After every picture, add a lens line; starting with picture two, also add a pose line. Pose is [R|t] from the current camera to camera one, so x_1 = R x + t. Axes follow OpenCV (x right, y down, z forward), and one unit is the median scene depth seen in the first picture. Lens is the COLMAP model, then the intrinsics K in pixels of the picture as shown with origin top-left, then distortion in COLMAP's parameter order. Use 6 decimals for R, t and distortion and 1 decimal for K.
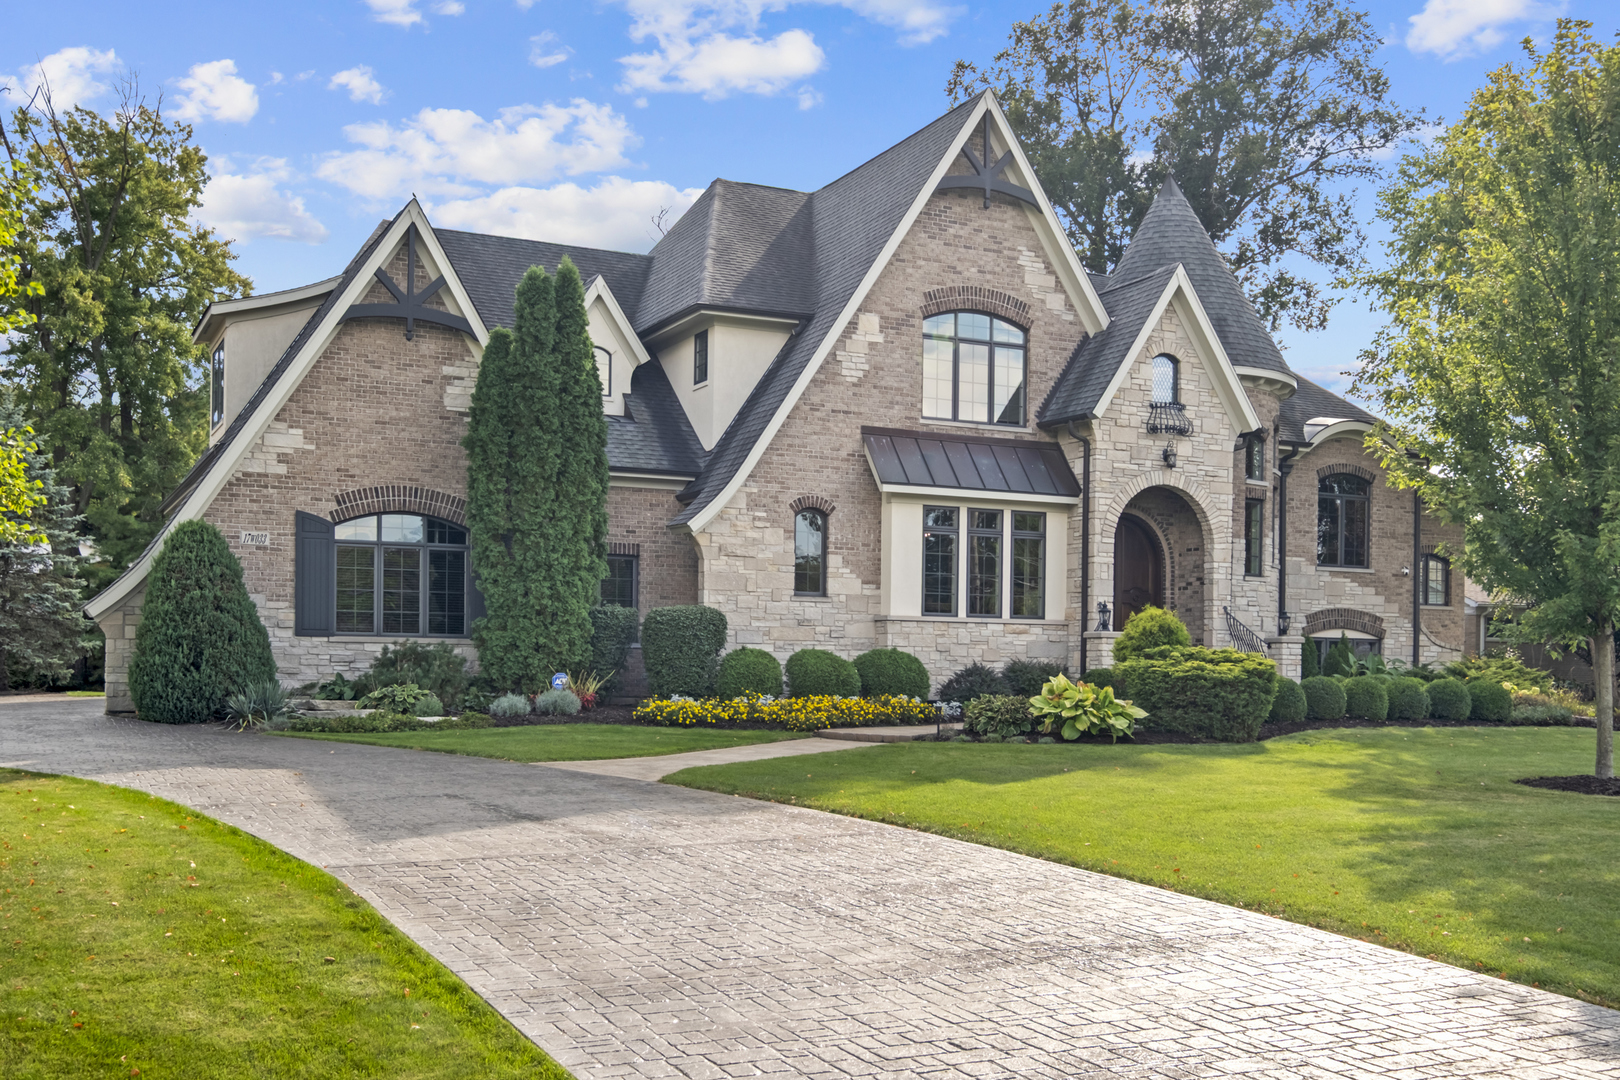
lens RADIAL K [[1628.6, 0, 846.8], [0, 1628.6, 678.7], [0, 0, 1]] dist [-0.013343, 0.000000]
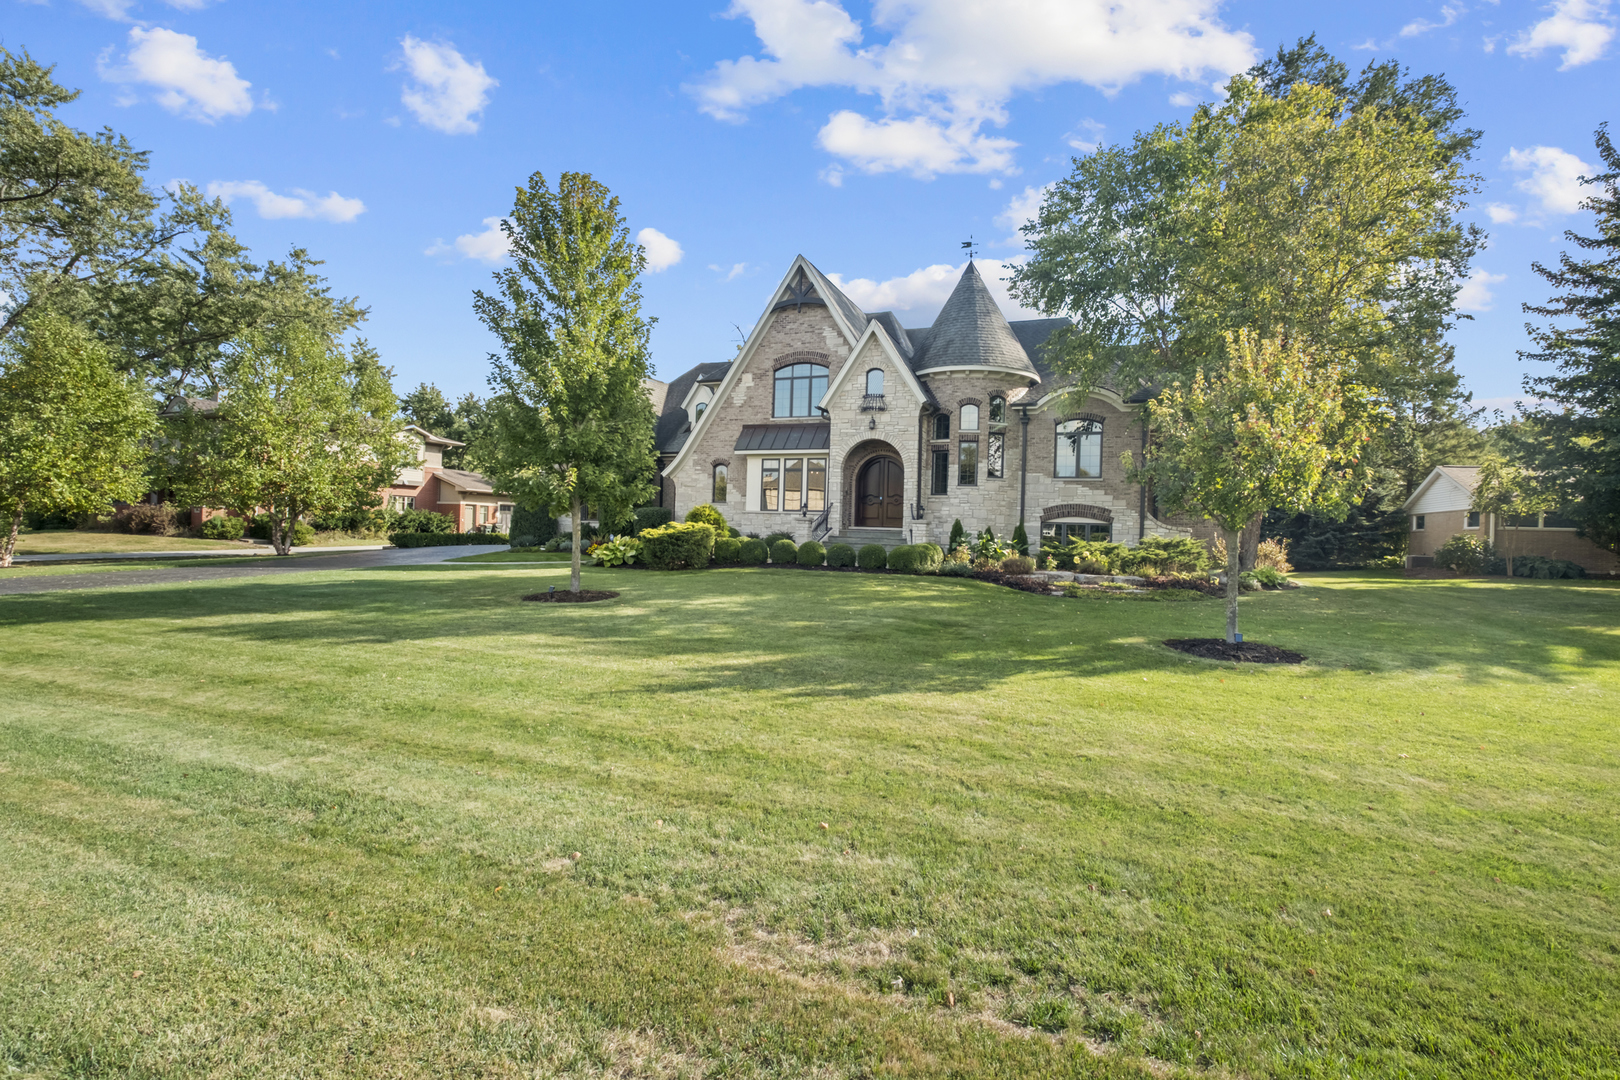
lens RADIAL K [[703.1, 0, 823.8], [0, 703.1, 539.3], [0, 0, 1]] dist [-0.005376, -0.000406]
pose [[0.675375, 0.015846, -0.737304, 0.791988], [-0.026492, 0.999645, -0.002783, -0.000752], [0.736998, 0.021412, 0.675555, 0.442589]]
